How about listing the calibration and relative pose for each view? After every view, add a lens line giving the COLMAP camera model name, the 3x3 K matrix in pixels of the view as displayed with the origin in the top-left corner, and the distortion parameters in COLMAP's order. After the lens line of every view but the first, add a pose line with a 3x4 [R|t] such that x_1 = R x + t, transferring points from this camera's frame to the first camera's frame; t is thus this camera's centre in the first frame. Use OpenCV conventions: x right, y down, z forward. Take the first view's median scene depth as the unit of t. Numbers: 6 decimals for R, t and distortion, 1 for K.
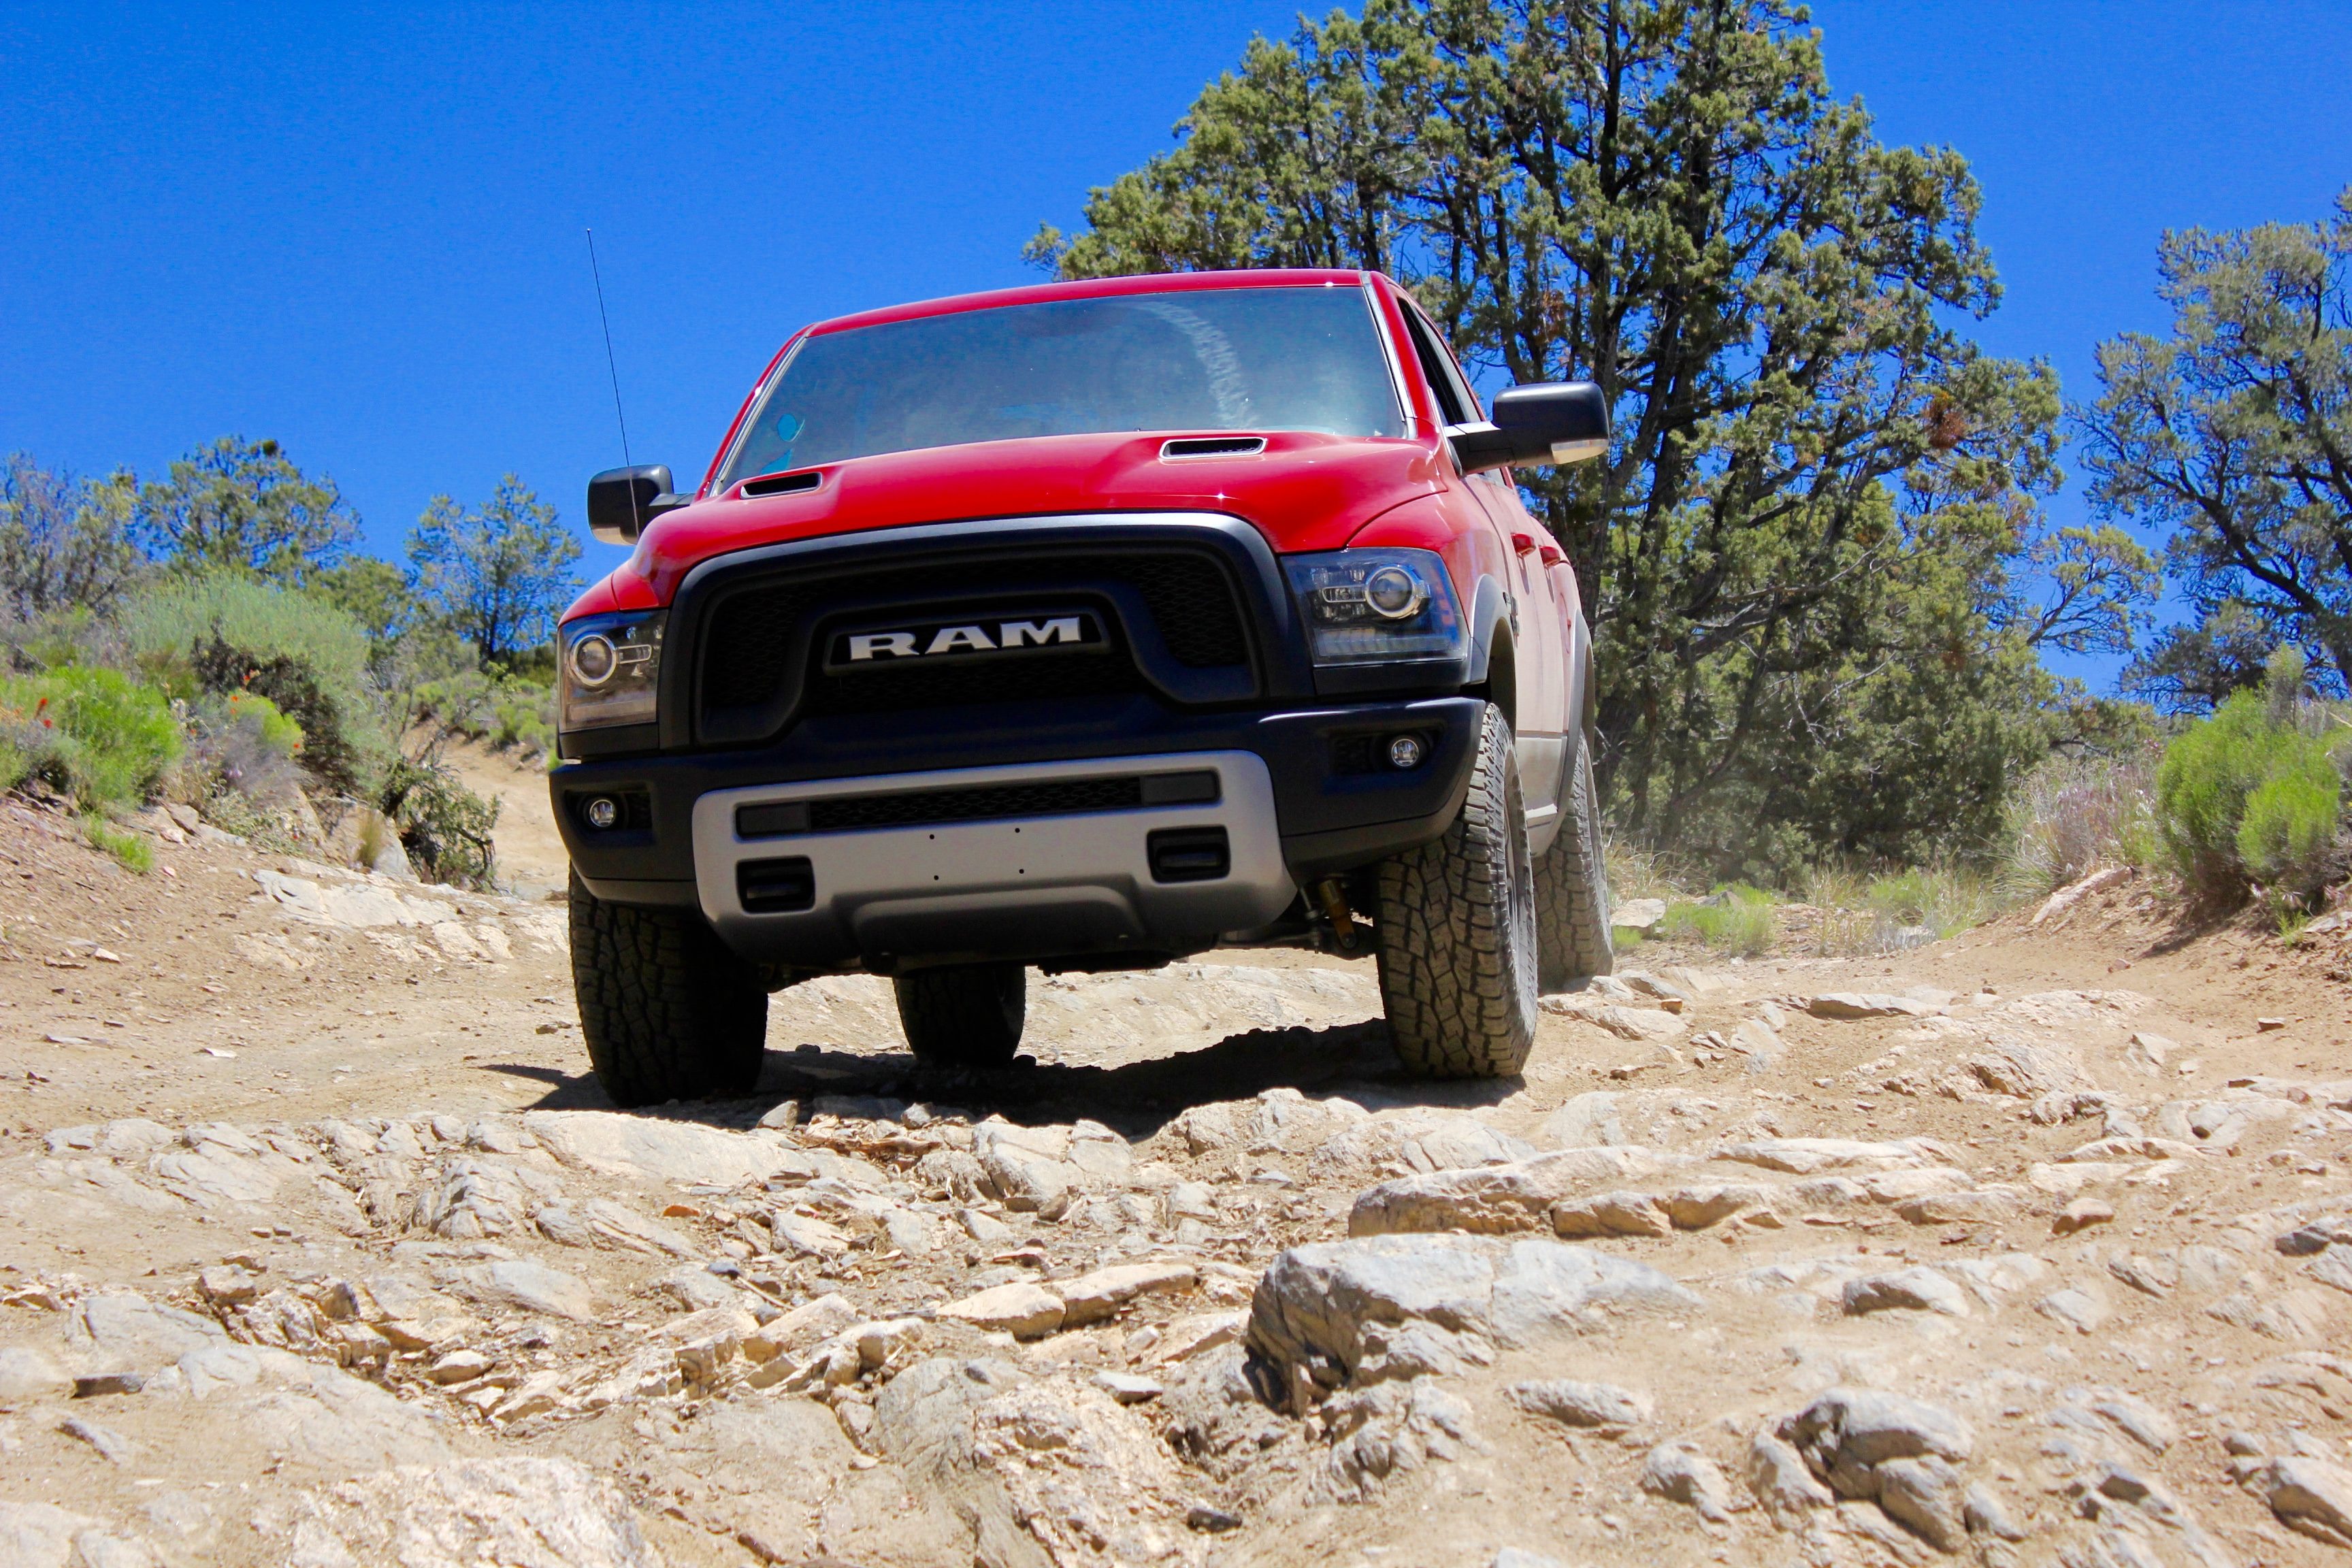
lens RADIAL K [[5459.5, 0, 1174.4], [0, 5459.5, 784.0], [0, 0, 1]] dist [-0.073624, 0.000000]
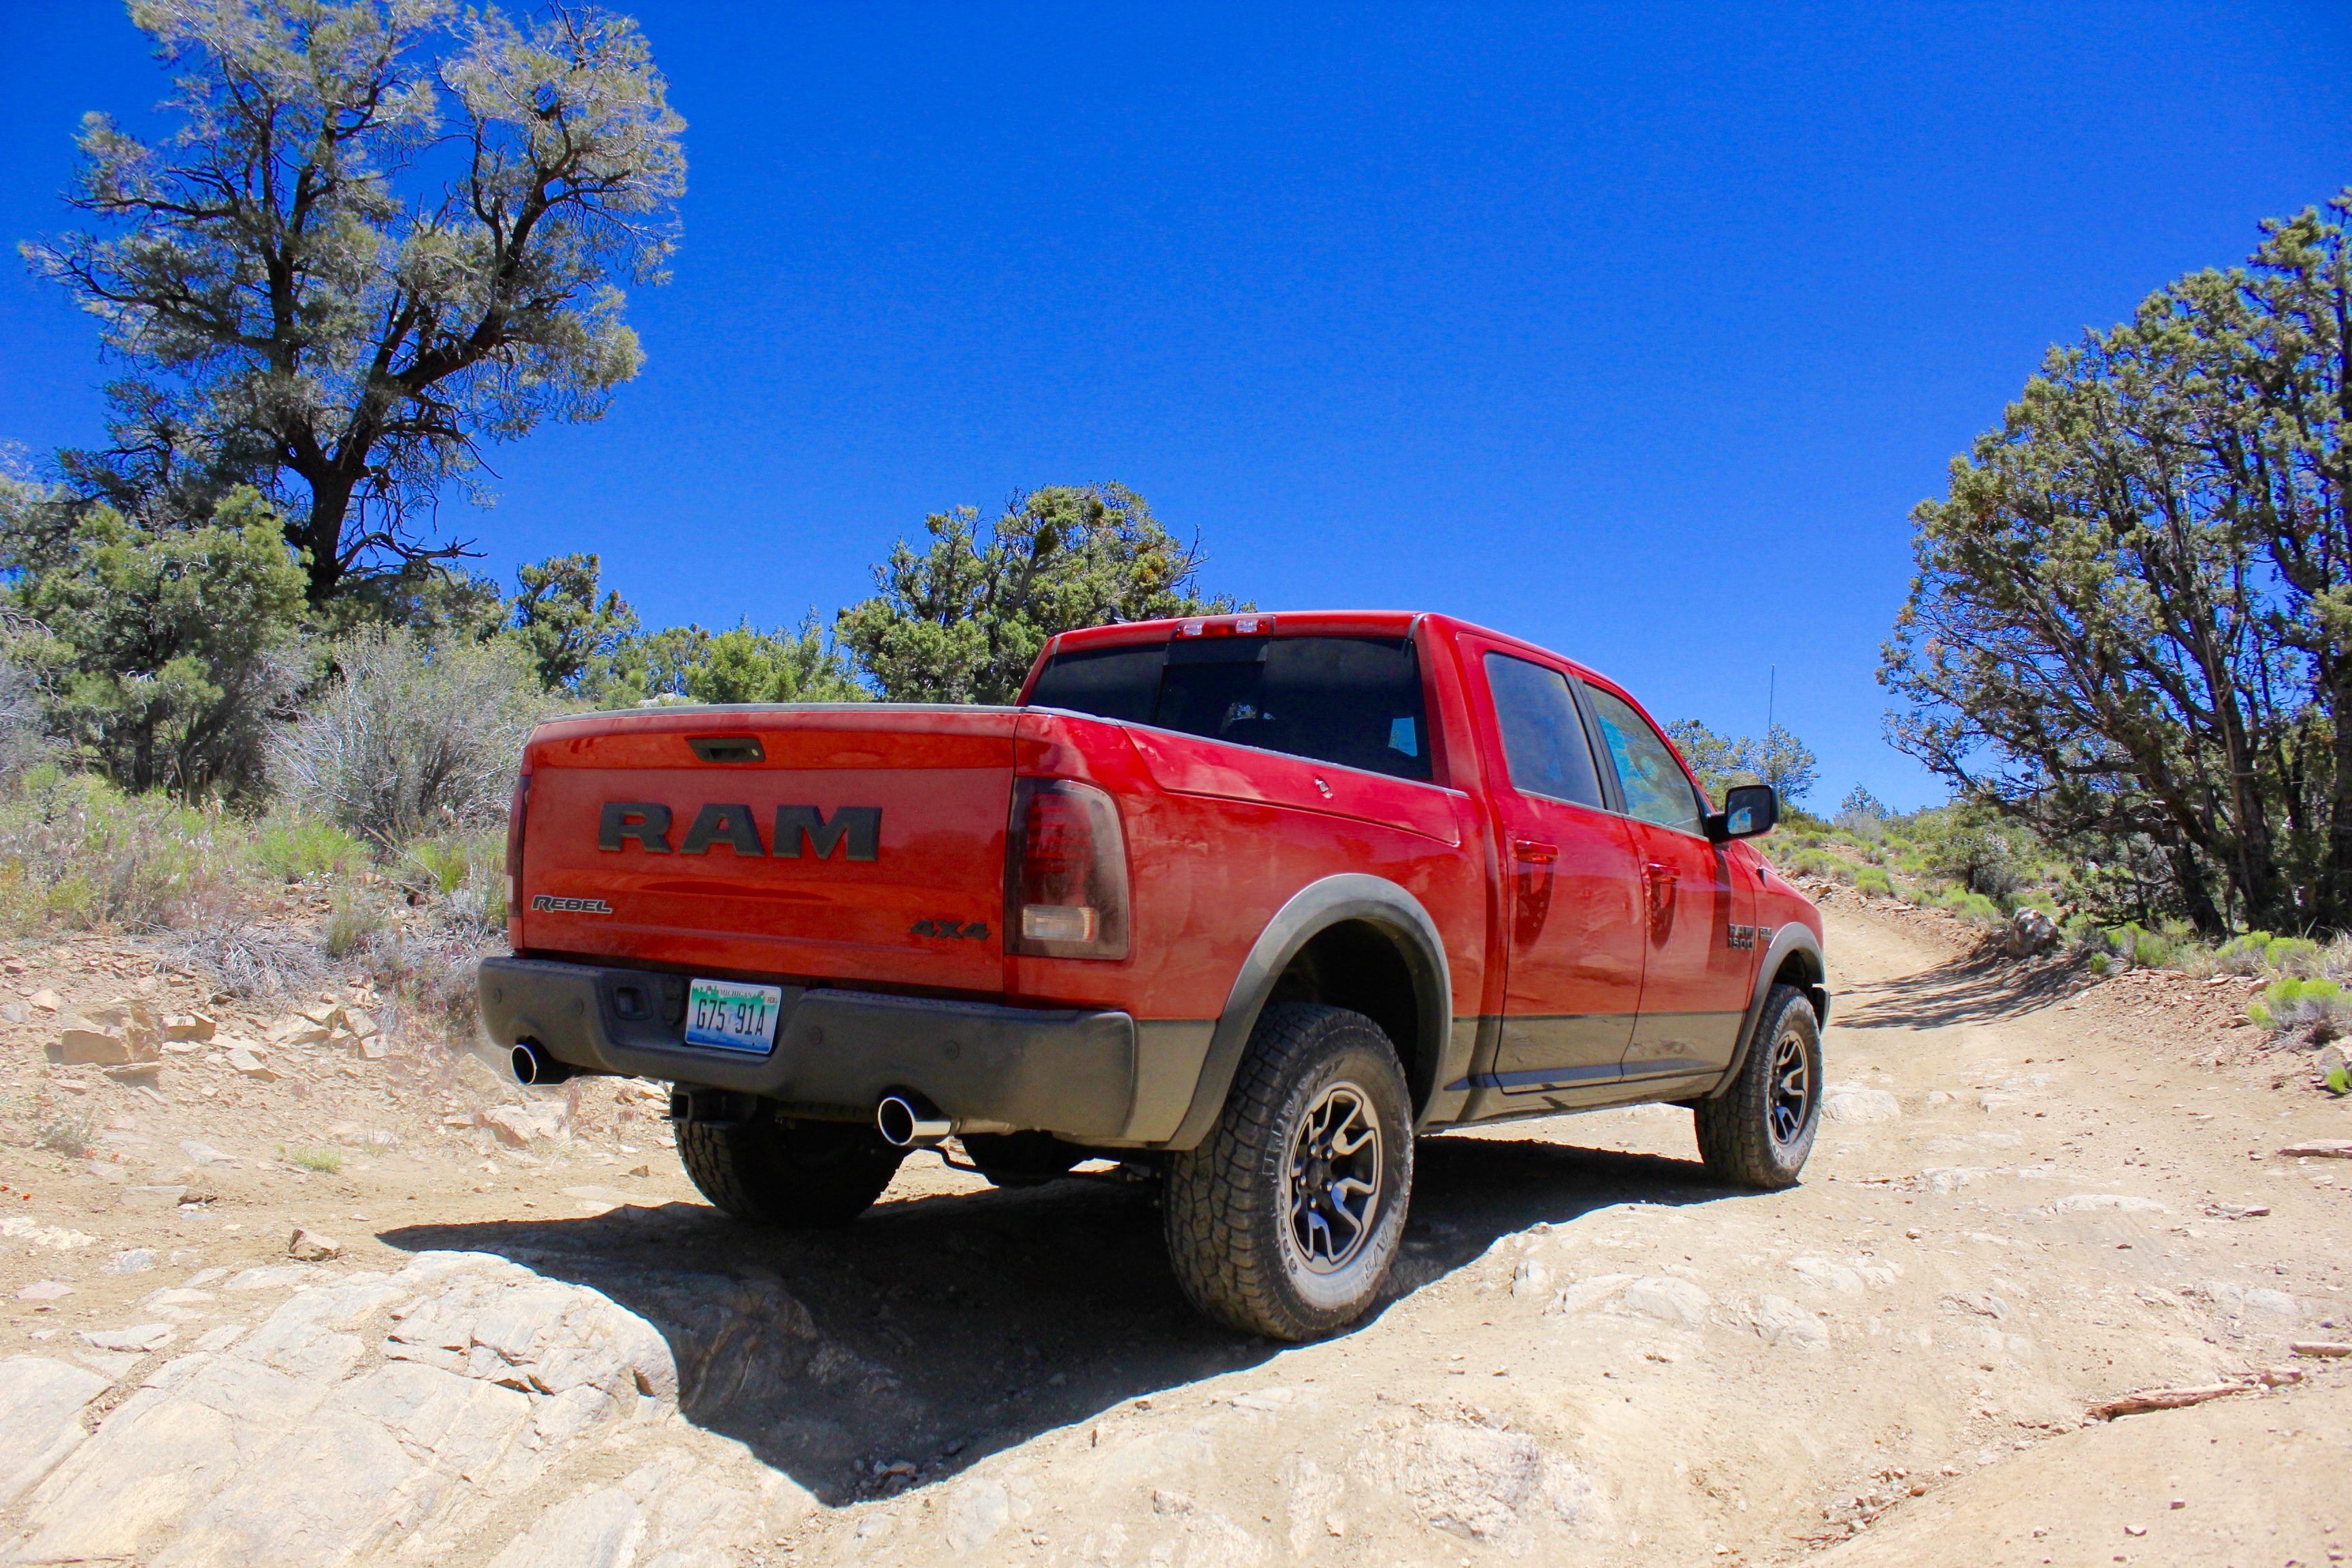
lens RADIAL K [[1950.3, 0, 1181.8], [0, 1950.3, 774.1], [0, 0, 1]] dist [-0.147601, 0.113198]
pose [[0.876581, -0.075775, -0.475252, 0.041623], [0.052554, 0.996693, -0.061980, -0.010005], [0.478377, 0.029354, 0.877664, 0.479437]]
